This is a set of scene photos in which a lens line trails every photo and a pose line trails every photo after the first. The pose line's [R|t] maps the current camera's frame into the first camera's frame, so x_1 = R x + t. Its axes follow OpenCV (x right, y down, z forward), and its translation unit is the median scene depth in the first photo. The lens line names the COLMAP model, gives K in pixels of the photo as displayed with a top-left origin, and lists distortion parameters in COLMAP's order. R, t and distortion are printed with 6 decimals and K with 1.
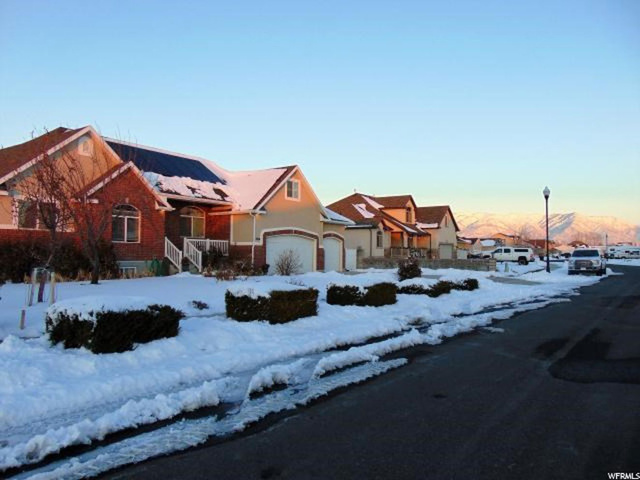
lens RADIAL K [[481.7, 0, 320.0], [0, 481.7, 240.0], [0, 0, 1]] dist [-0.036252, 0.075271]
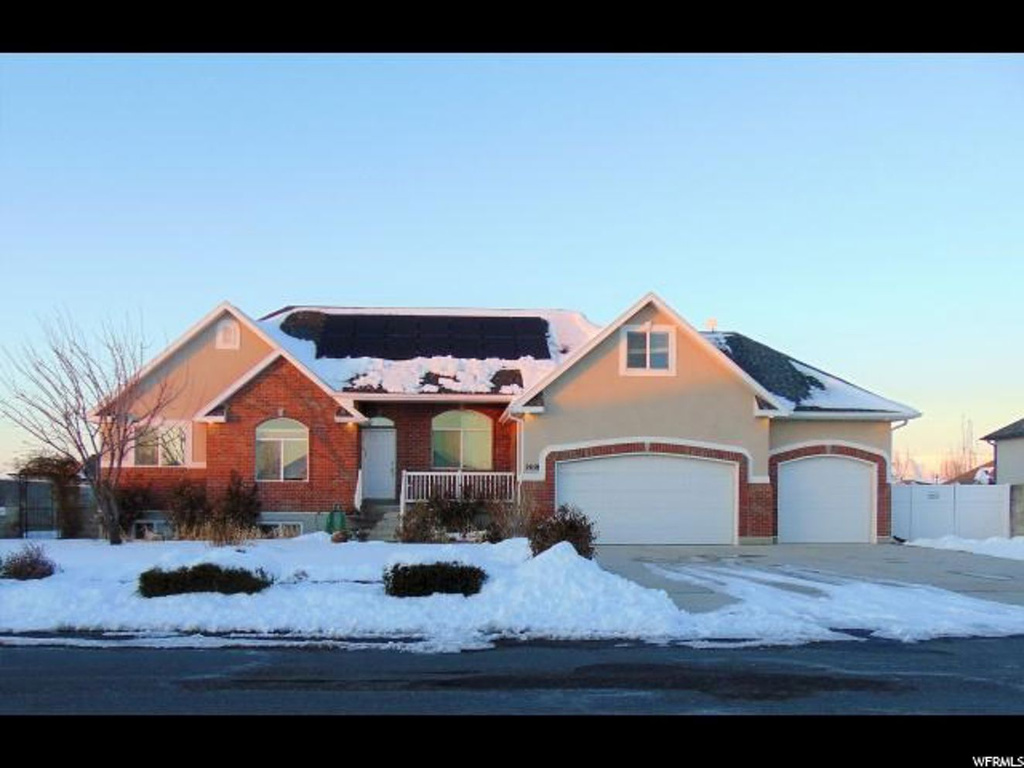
lens RADIAL K [[770.7, 0, 512.0], [0, 770.7, 384.0], [0, 0, 1]] dist [-0.036252, 0.075271]
pose [[0.615417, -0.129190, -0.777542, 0.443970], [0.026014, 0.989268, -0.143778, 0.024715], [0.787772, 0.068257, 0.612173, 0.522304]]
